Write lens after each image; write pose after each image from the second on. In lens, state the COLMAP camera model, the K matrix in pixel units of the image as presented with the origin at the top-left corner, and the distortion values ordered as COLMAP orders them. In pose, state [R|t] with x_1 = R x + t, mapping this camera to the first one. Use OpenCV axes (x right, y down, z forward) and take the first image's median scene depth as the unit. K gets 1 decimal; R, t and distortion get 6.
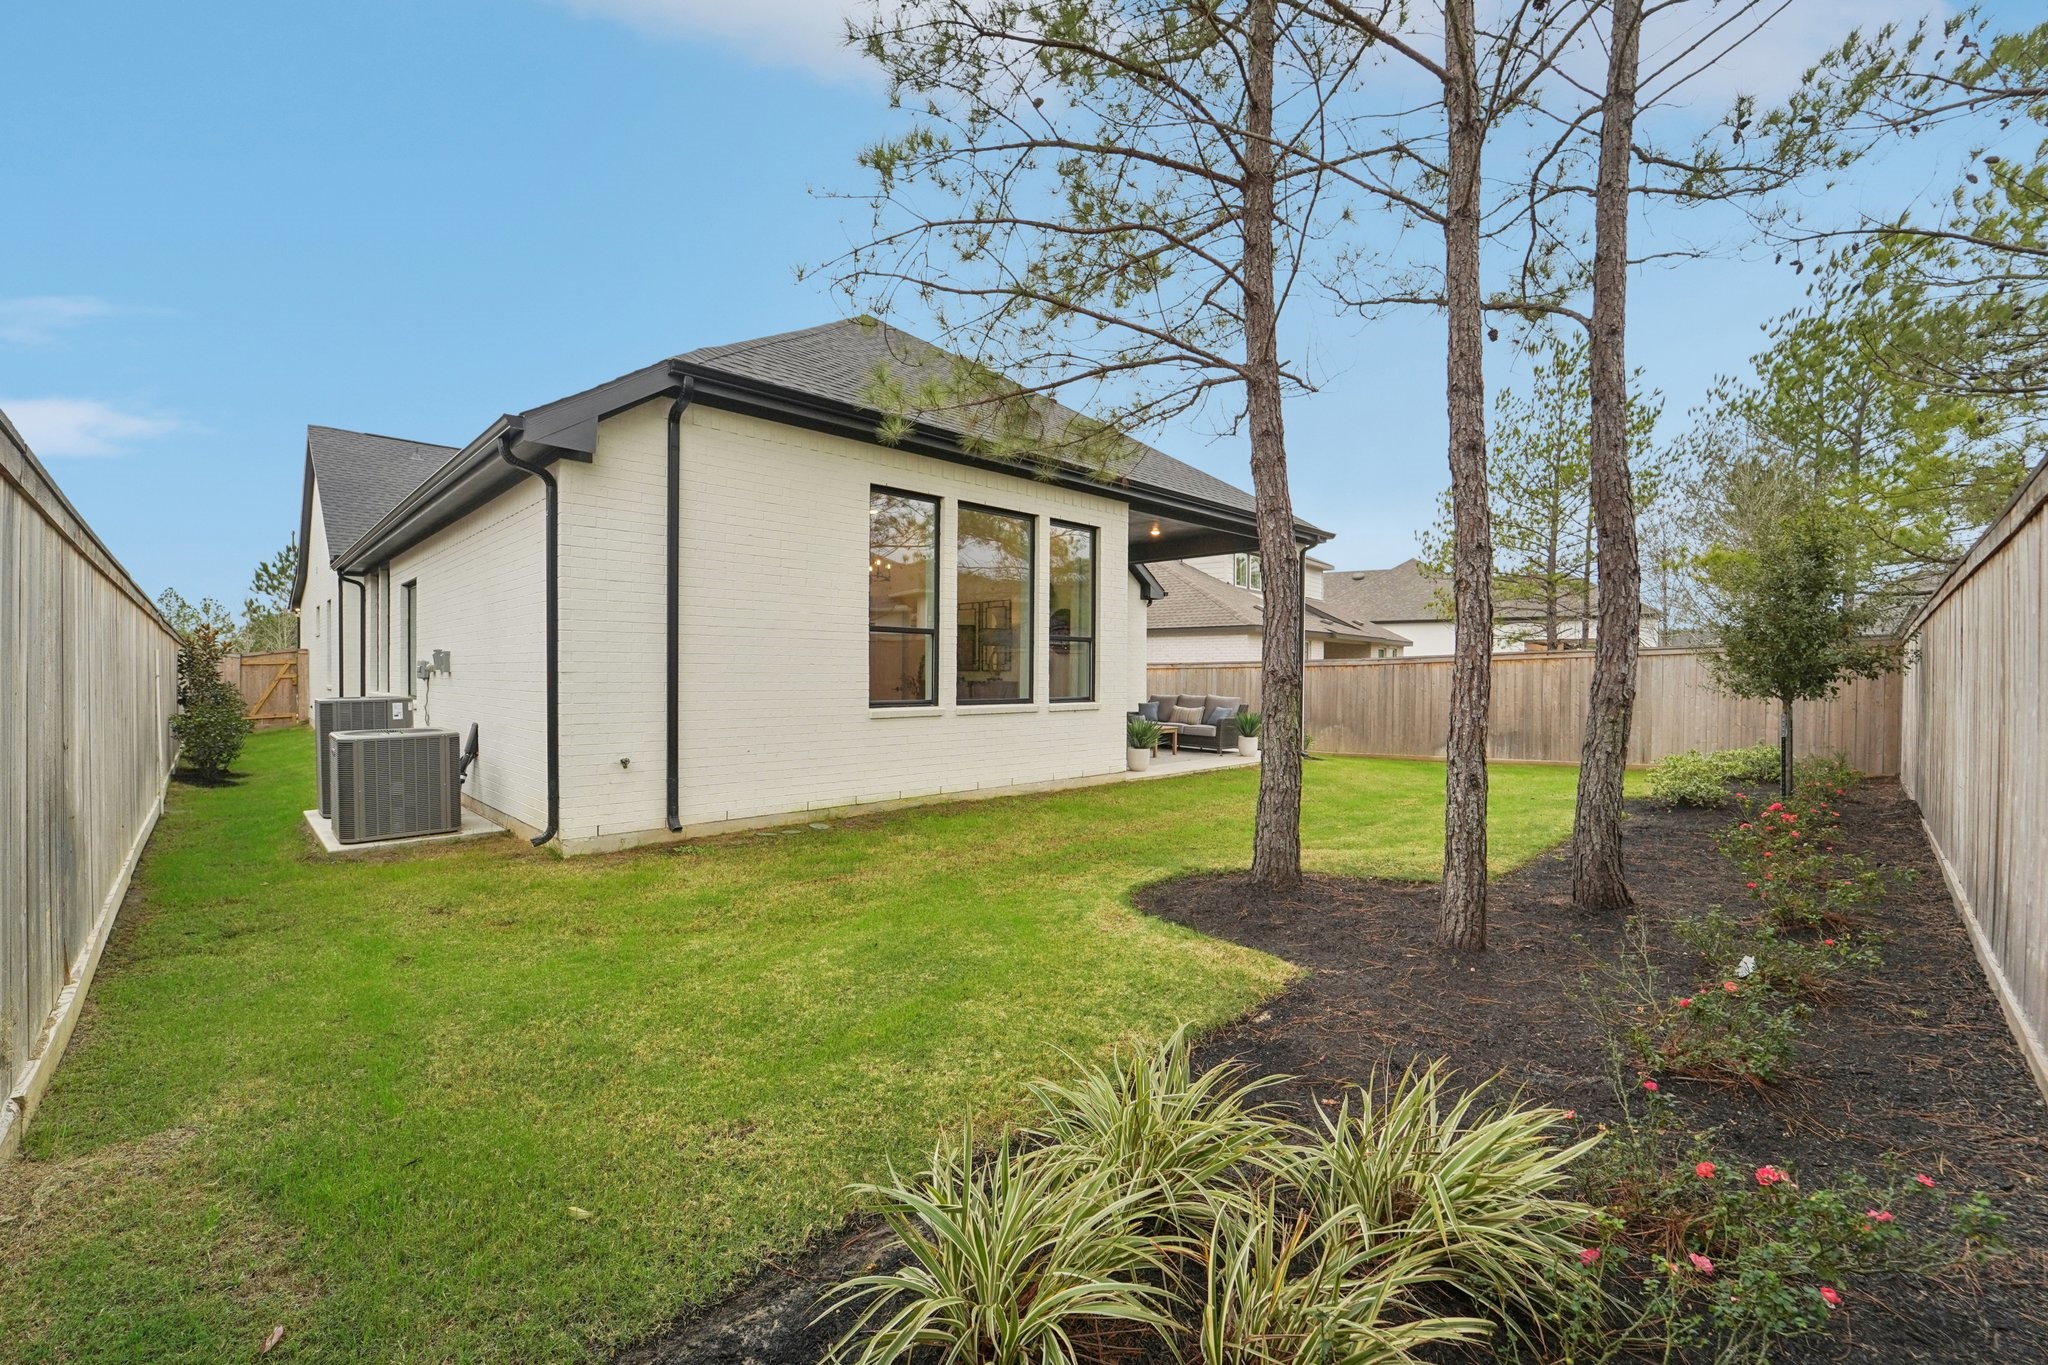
lens RADIAL K [[839.9, 0, 1024.0], [0, 839.9, 682.5], [0, 0, 1]] dist [-0.003351, -0.000671]
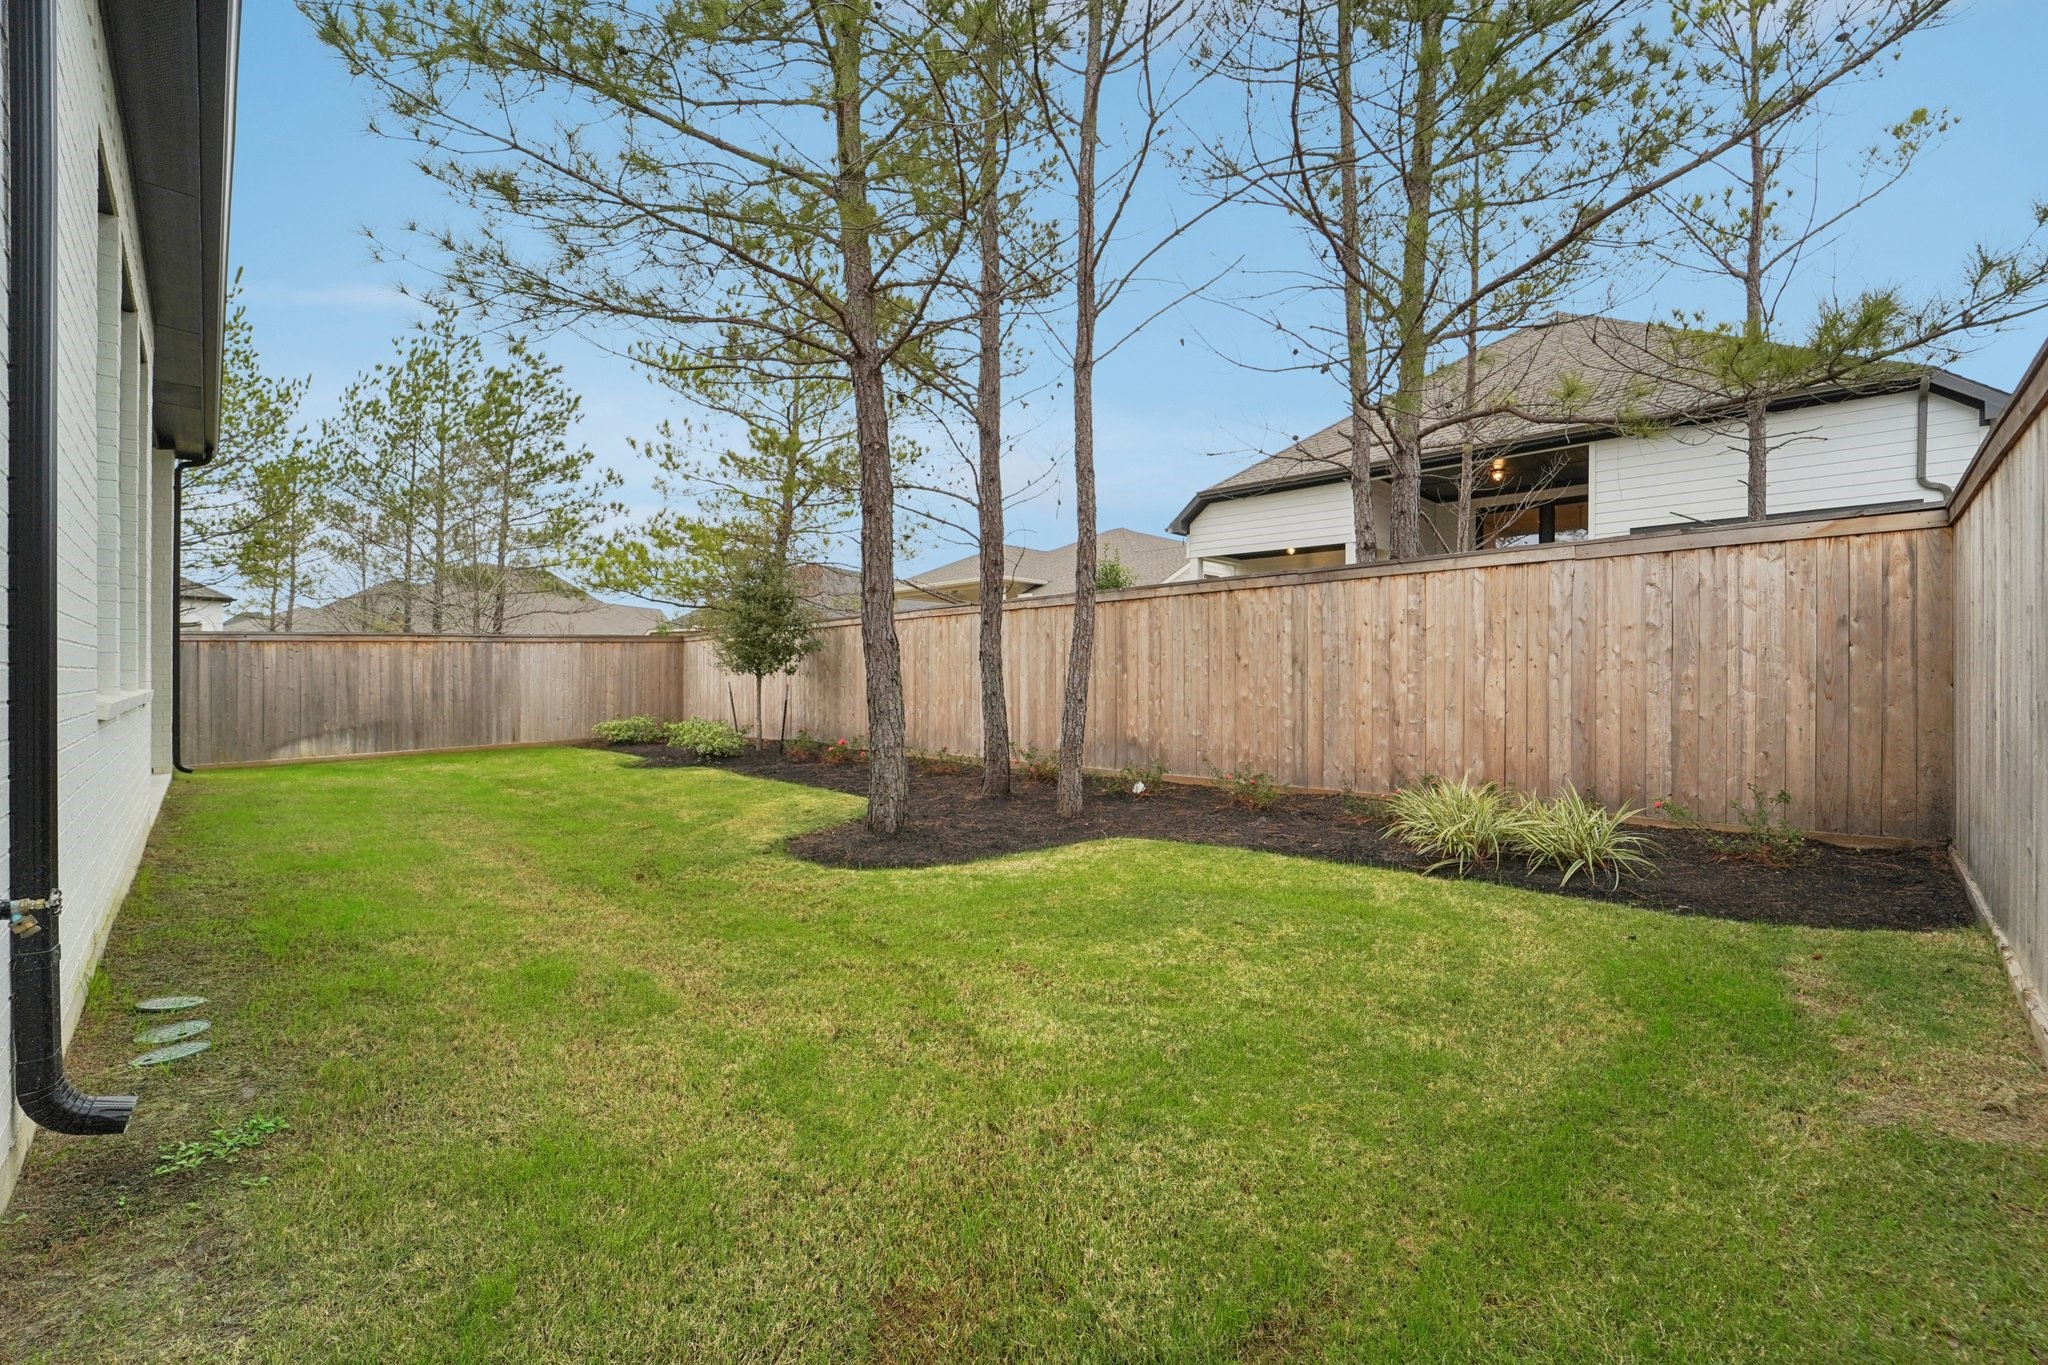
lens RADIAL K [[839.9, 0, 1024.0], [0, 839.9, 682.5], [0, 0, 1]] dist [-0.003351, -0.000671]
pose [[-0.019739, -0.004332, 0.999796, -0.509471], [0.003909, 0.999983, 0.004410, 0.024402], [-0.999798, 0.003995, -0.019722, 0.523207]]
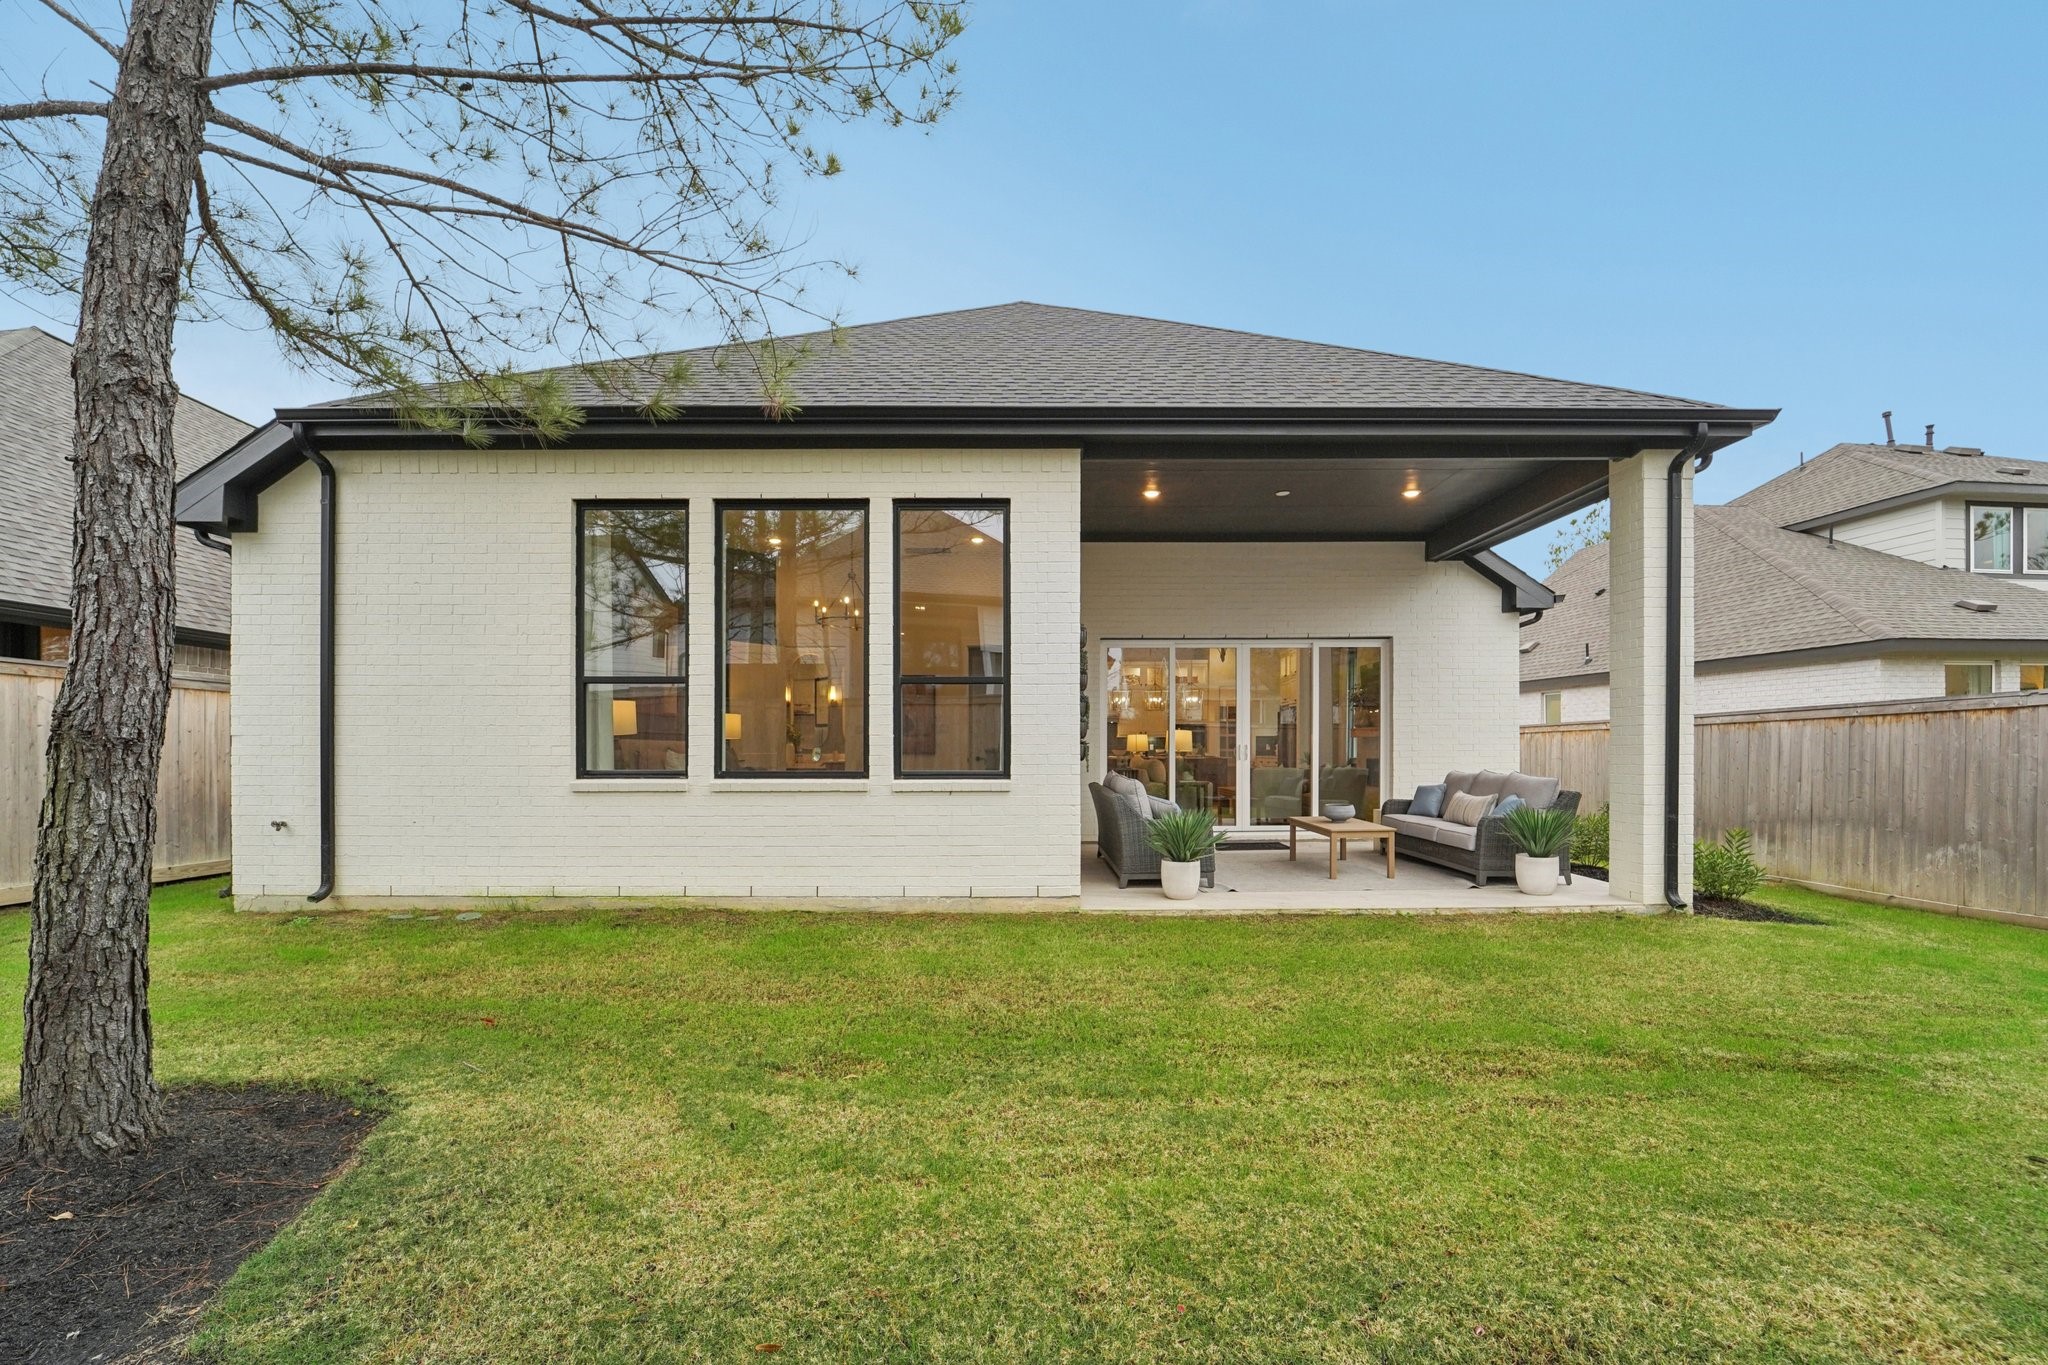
lens RADIAL K [[874.9, 0, 1026.6], [0, 874.9, 746.5], [0, 0, 1]] dist [-0.002891, -0.000279]
pose [[0.718031, -0.002014, -0.696008, 0.622092], [-0.001836, 0.999987, -0.004788, 0.002807], [0.696009, 0.004716, 0.718018, 0.613191]]
